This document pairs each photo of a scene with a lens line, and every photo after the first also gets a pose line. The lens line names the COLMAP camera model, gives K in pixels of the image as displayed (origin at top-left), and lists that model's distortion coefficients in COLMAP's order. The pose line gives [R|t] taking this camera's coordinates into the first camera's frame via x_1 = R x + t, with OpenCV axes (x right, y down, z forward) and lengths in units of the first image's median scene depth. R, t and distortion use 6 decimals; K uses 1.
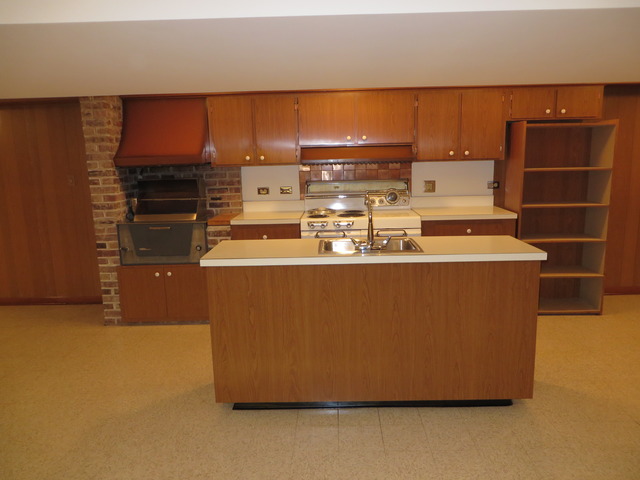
lens RADIAL K [[466.5, 0, 320.0], [0, 466.5, 240.0], [0, 0, 1]] dist [-0.012230, -0.002809]
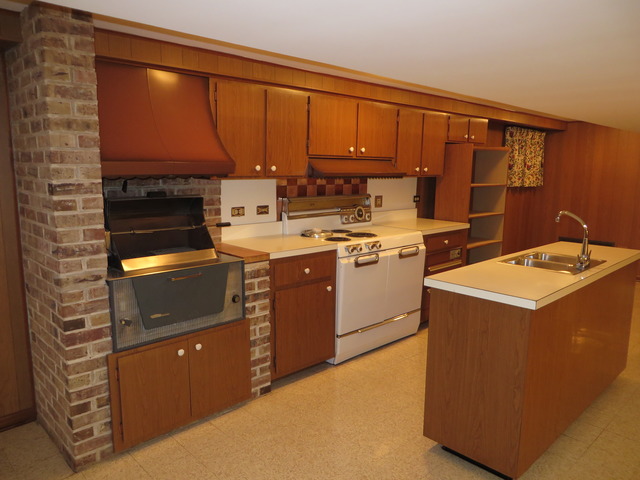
lens RADIAL K [[466.5, 0, 320.0], [0, 466.5, 240.0], [0, 0, 1]] dist [-0.012230, -0.002809]
pose [[0.711422, -0.076125, 0.698630, -0.637453], [0.097365, 0.995205, 0.009293, -0.061534], [-0.695988, 0.061411, 0.715422, 0.423551]]
